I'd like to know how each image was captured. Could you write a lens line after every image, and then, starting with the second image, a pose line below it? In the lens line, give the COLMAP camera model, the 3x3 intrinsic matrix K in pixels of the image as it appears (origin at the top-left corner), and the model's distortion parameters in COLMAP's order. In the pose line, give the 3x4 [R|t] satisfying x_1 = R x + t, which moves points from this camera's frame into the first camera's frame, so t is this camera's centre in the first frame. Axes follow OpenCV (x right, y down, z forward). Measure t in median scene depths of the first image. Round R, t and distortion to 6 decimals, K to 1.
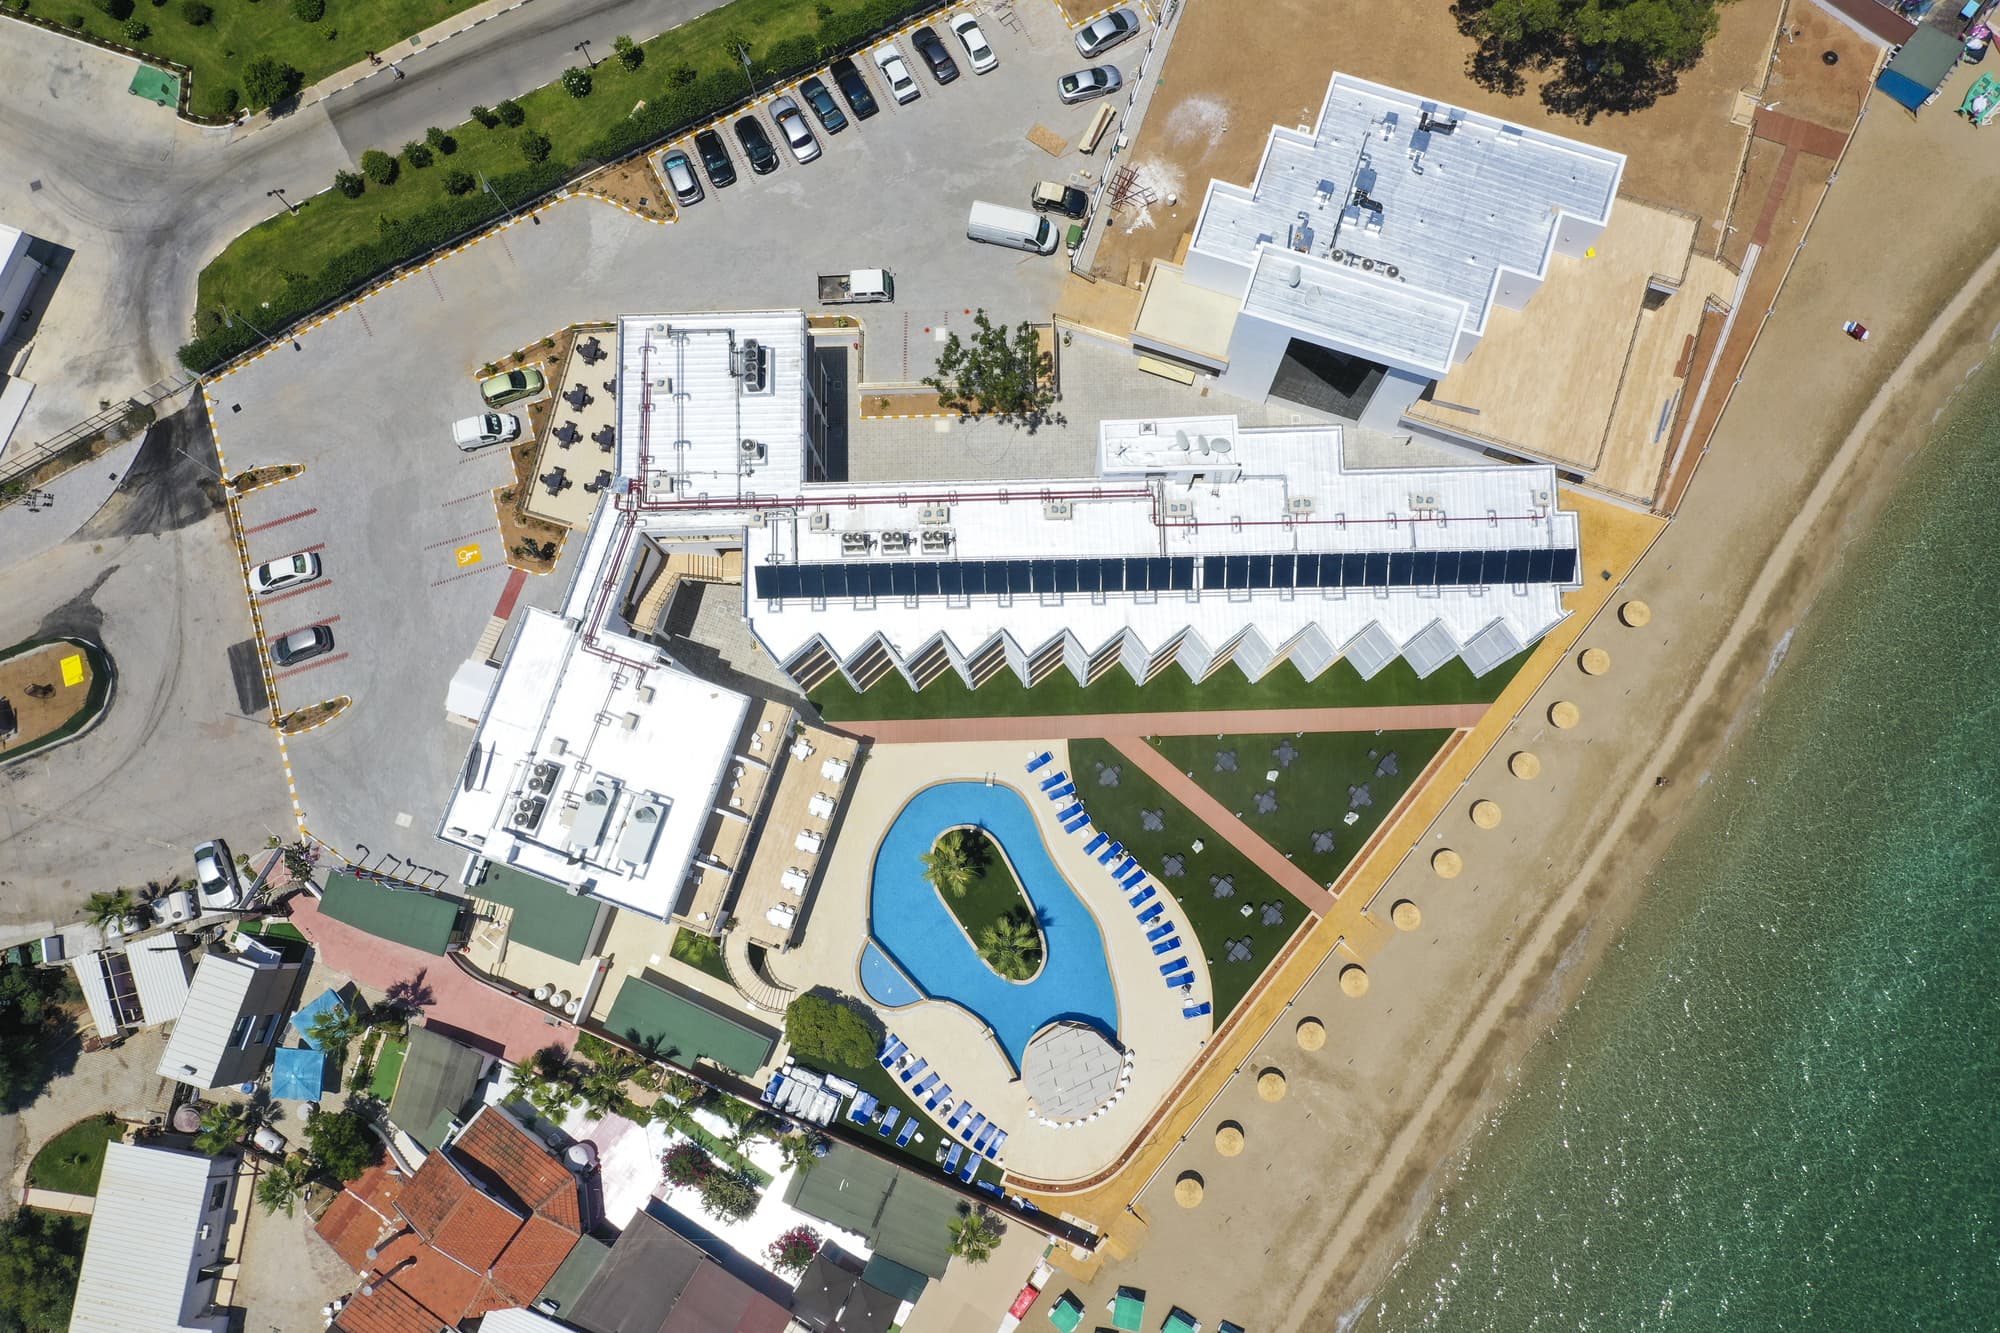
lens RADIAL K [[1571.4, 0, 1000.0], [0, 1571.4, 666.5], [0, 0, 1]] dist [-0.006604, -0.005180]
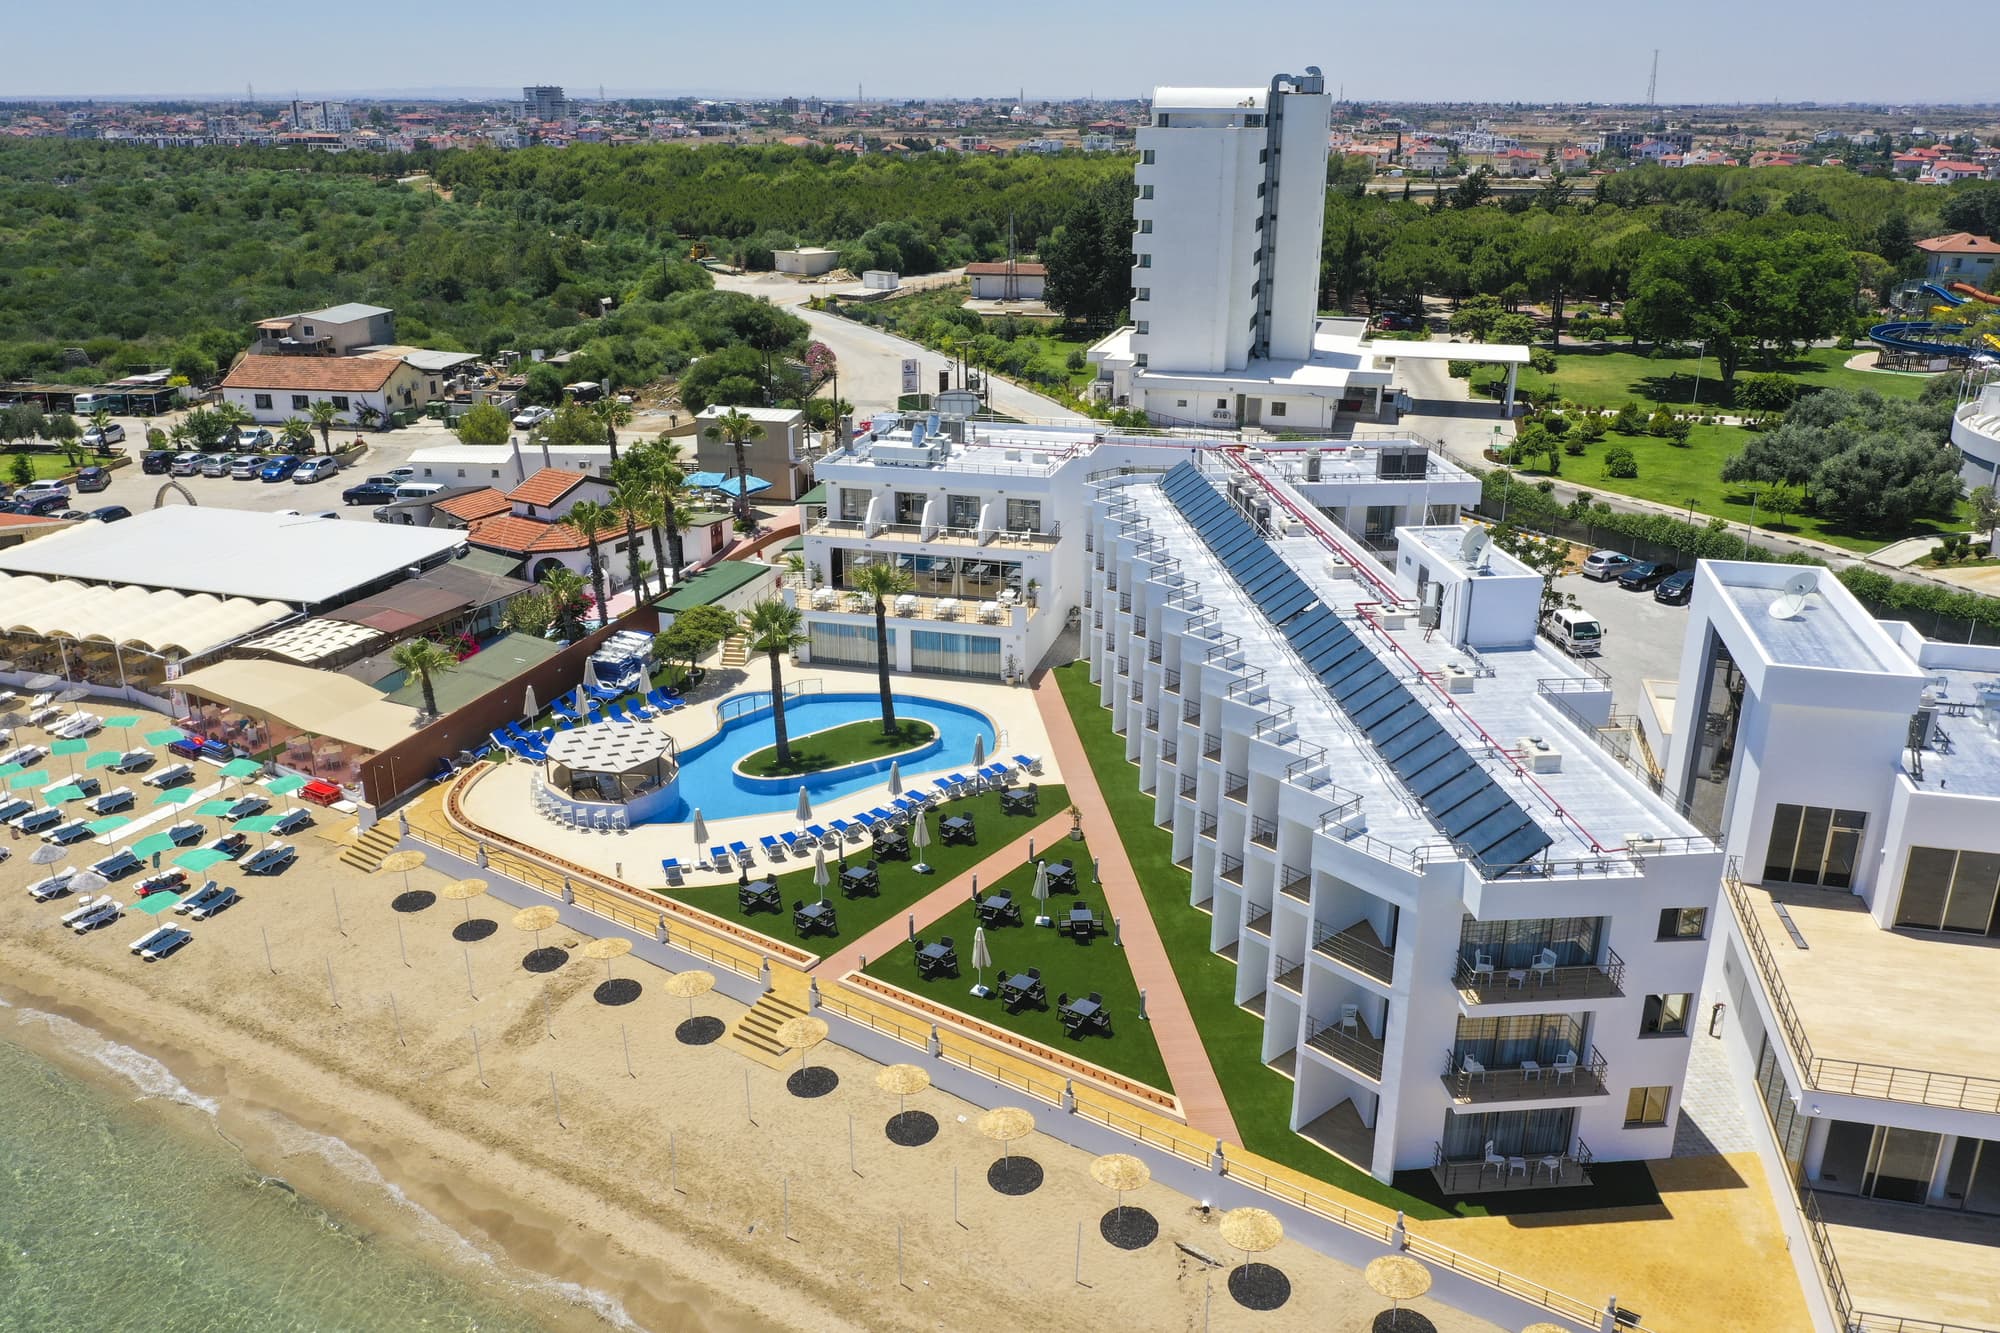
lens RADIAL K [[1571.4, 0, 1000.0], [0, 1571.4, 666.5], [0, 0, 1]] dist [-0.006604, -0.005180]
pose [[0.083397, 0.344213, -0.935180, 0.703207], [-0.981925, 0.188390, -0.018225, 0.079103], [0.169905, 0.919797, 0.353702, 0.695813]]
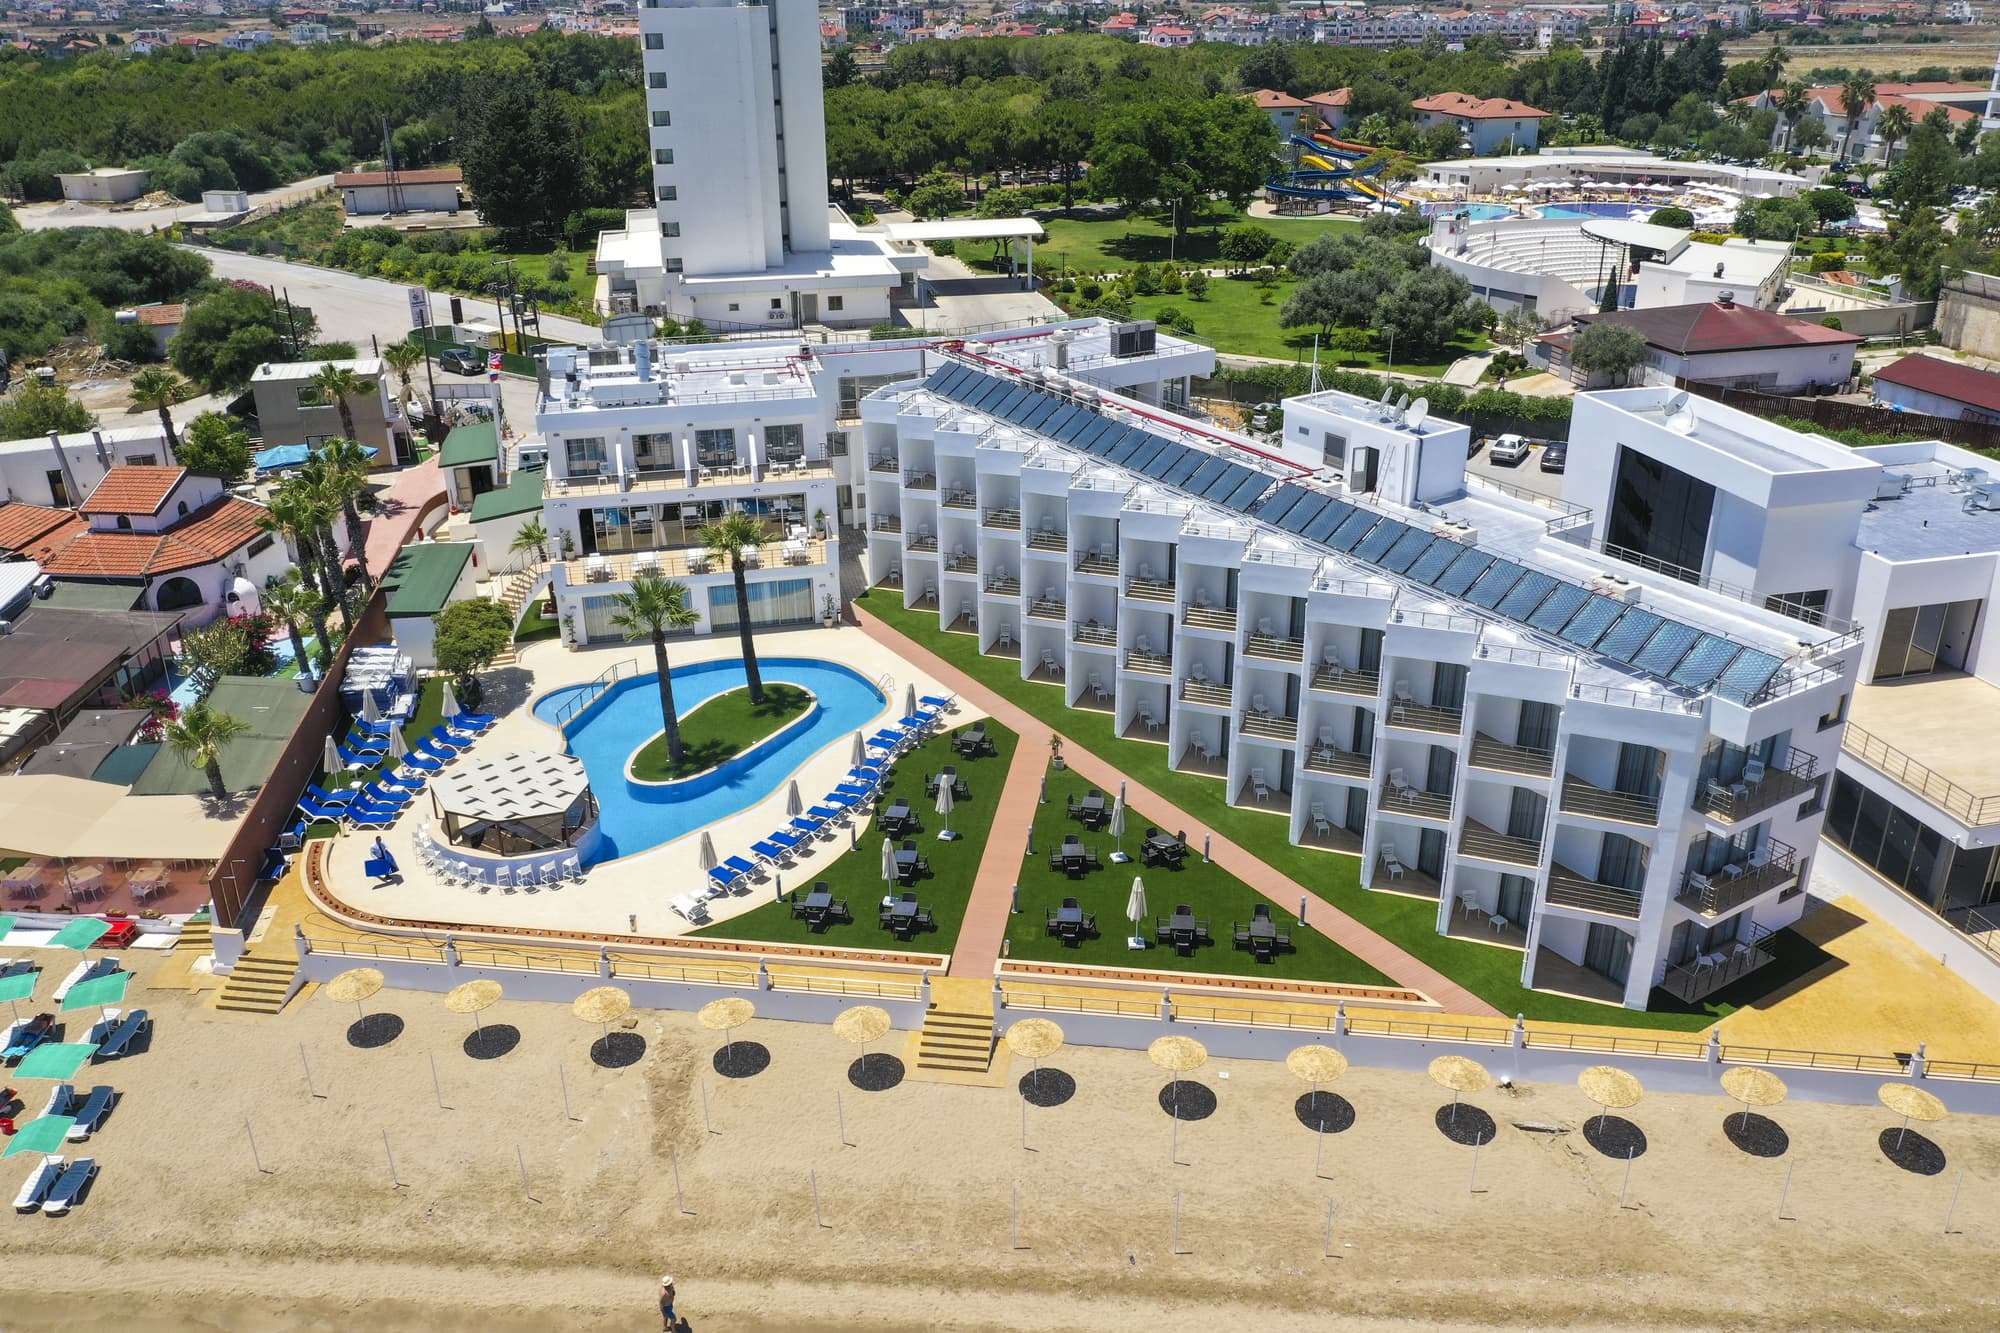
lens RADIAL K [[1569.3, 0, 1000.0], [0, 1569.3, 666.5], [0, 0, 1]] dist [-0.001744, -0.001950]
pose [[0.528793, 0.342491, -0.776581, 0.572231], [-0.834782, 0.375186, -0.402958, 0.311261], [0.153352, 0.861357, 0.484301, 0.657780]]
